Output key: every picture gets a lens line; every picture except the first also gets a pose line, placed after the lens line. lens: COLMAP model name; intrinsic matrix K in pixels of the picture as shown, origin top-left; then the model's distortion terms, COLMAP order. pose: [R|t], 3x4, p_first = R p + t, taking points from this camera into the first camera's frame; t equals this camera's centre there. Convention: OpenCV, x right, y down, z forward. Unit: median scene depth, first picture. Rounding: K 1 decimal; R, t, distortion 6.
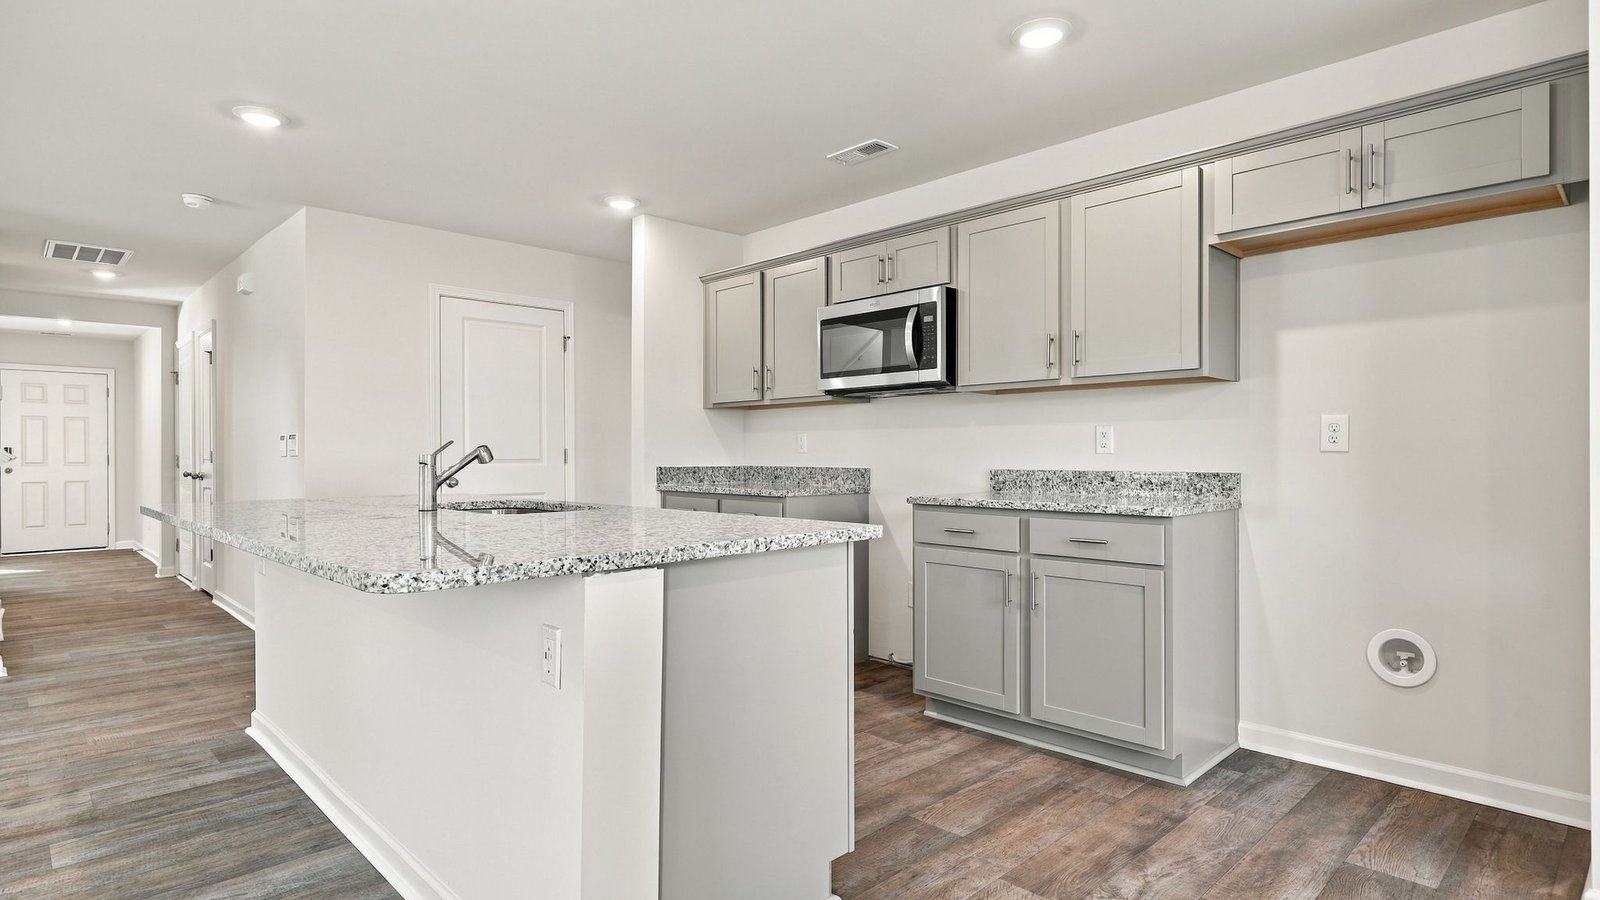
lens RADIAL K [[847.2, 0, 798.5], [0, 847.2, 457.1], [0, 0, 1]] dist [0.020262, -0.000426]
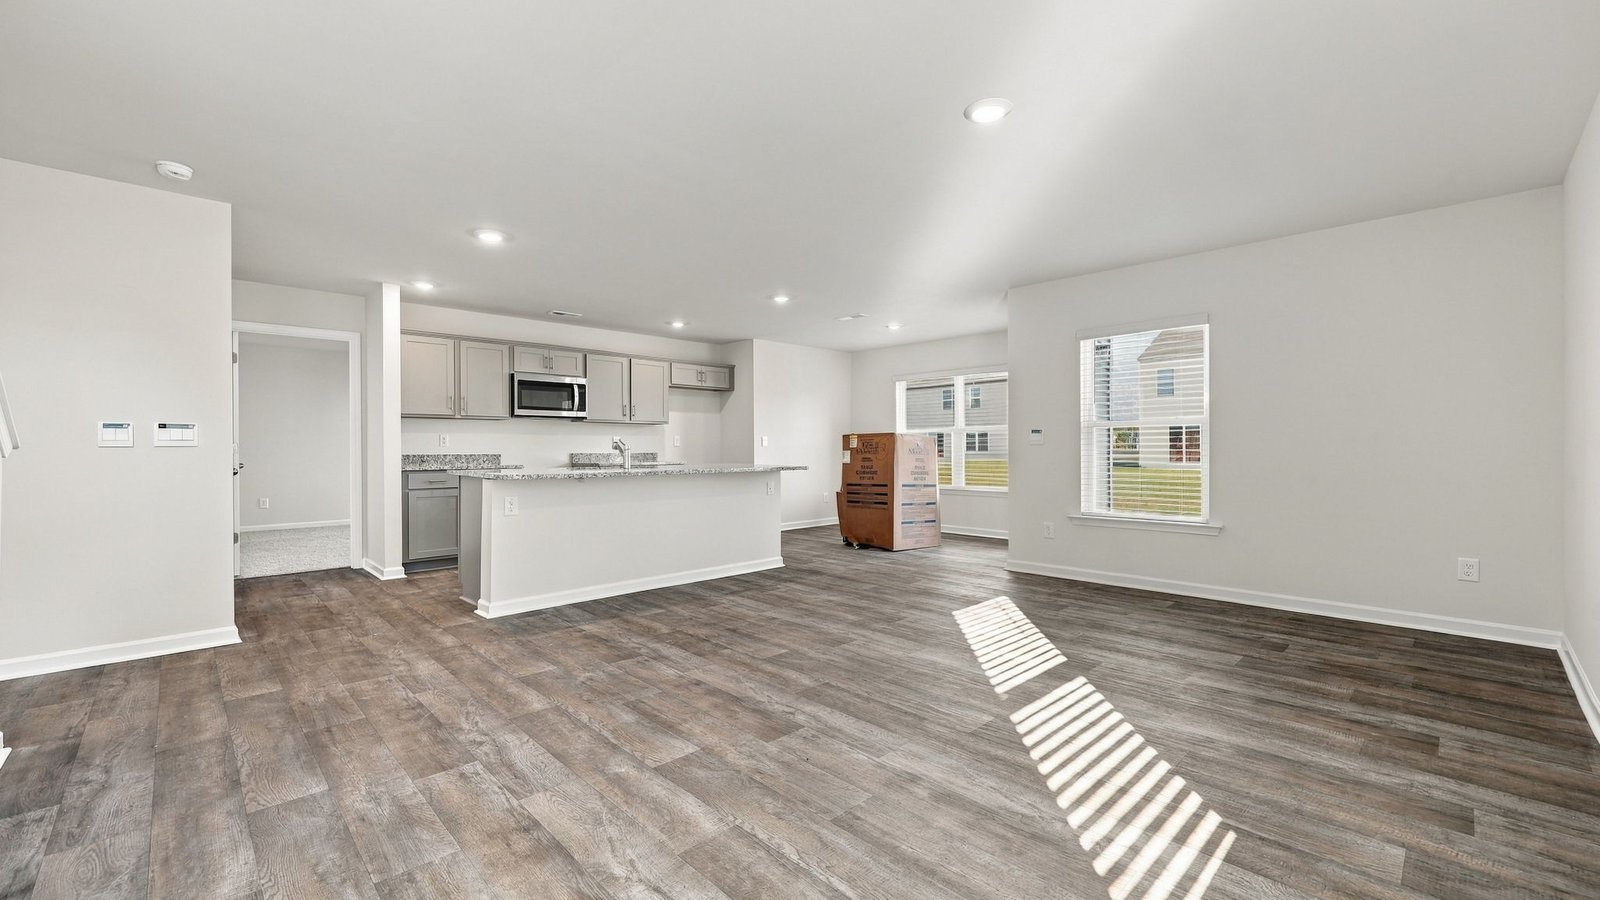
lens RADIAL K [[646.6, 0, 800.9], [0, 646.6, 450.5], [0, 0, 1]] dist [-0.008918, 0.000472]
pose [[-0.010633, -0.003217, 0.999938, -1.859875], [0.006492, 0.999974, 0.003286, 0.005871], [-0.999922, 0.006527, -0.010612, 0.428355]]
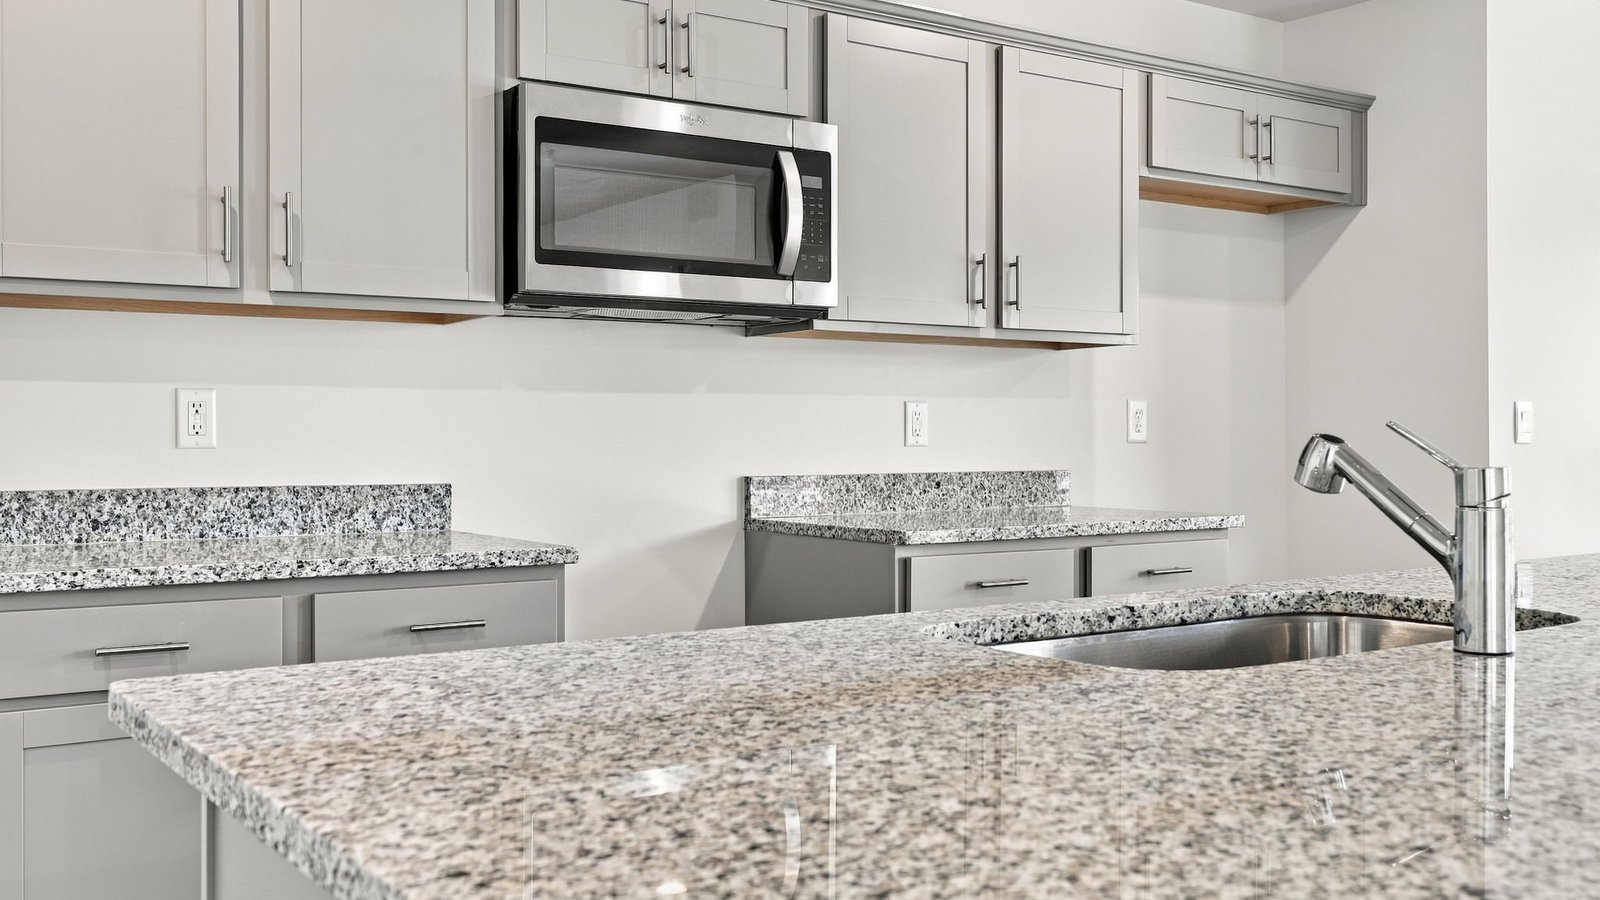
lens RADIAL K [[1580.0, 0, 808.5], [0, 1580.0, 443.2], [0, 0, 1]] dist [0.050703, 0.000000]
pose [[0.151608, 0.000021, 0.988441, -0.861328], [0.007324, 0.999973, -0.001145, -0.005604], [-0.988414, 0.007413, 0.151603, 0.938104]]
